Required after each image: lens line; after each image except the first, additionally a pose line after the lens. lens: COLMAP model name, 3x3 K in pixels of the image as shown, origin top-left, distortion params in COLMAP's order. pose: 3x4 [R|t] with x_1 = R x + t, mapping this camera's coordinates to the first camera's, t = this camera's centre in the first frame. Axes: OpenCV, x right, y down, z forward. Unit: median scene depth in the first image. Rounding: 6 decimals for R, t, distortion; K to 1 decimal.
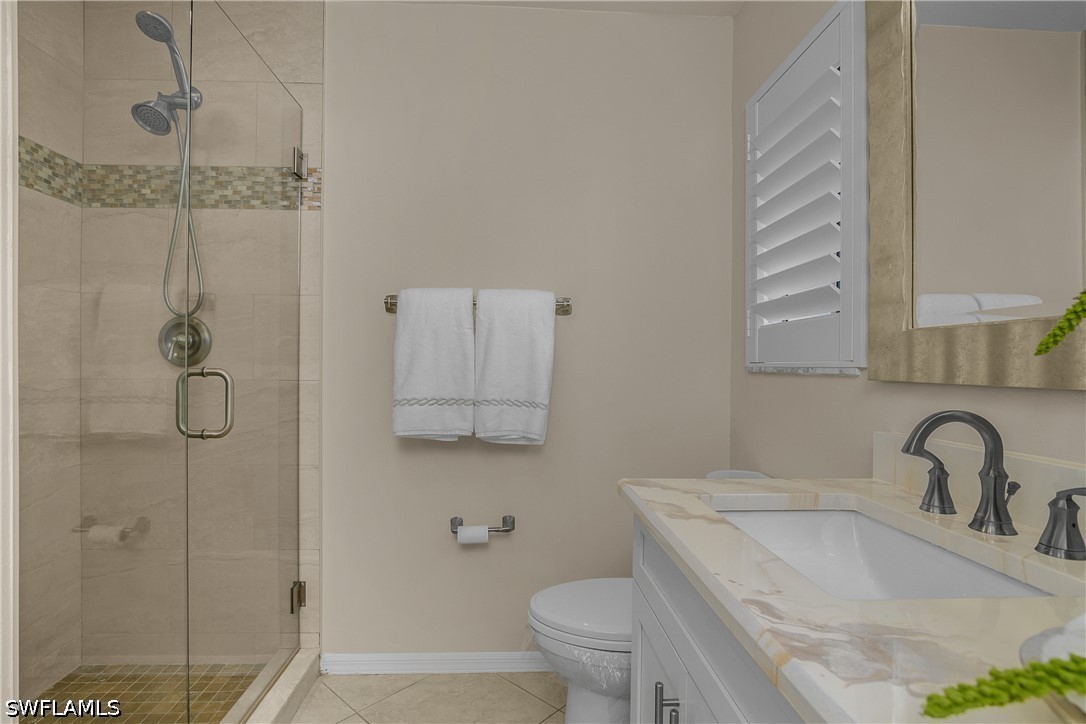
lens RADIAL K [[520.1, 0, 540.7], [0, 520.1, 367.1], [0, 0, 1]] dist [-0.021520, -0.000096]
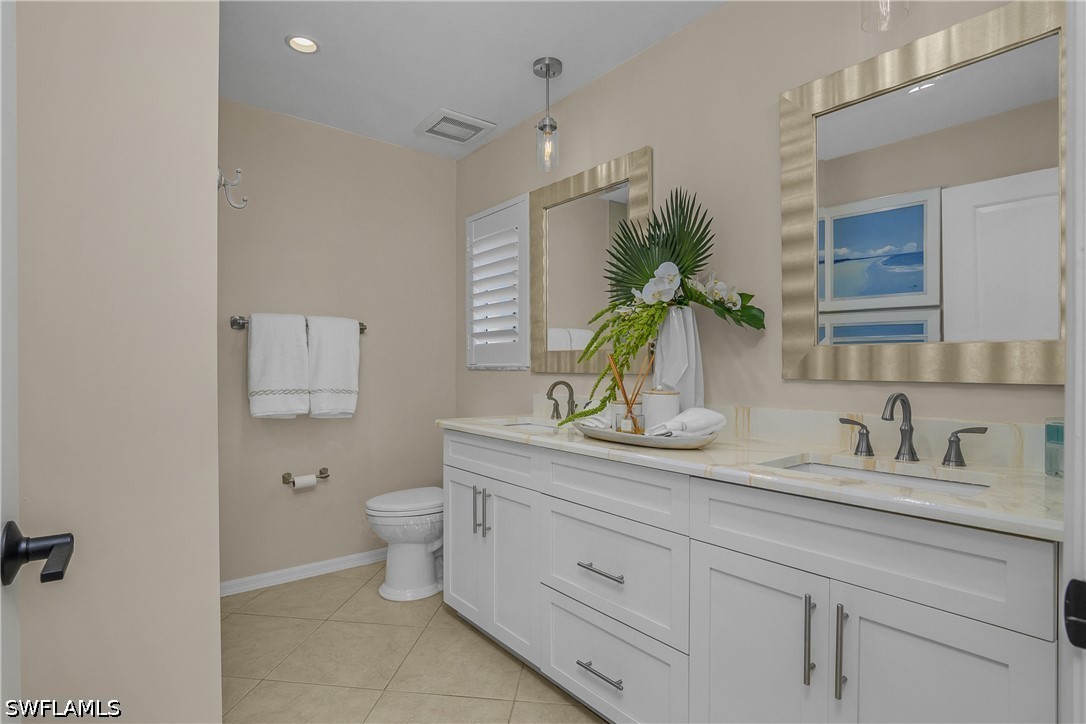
lens RADIAL K [[538.3, 0, 541.1], [0, 538.3, 363.2], [0, 0, 1]] dist [-0.023231, 0.000524]
pose [[0.801078, -0.005304, 0.598537, -0.775670], [0.007073, 0.999975, -0.000604, -0.013000], [-0.598518, 0.004717, 0.801095, -0.967106]]
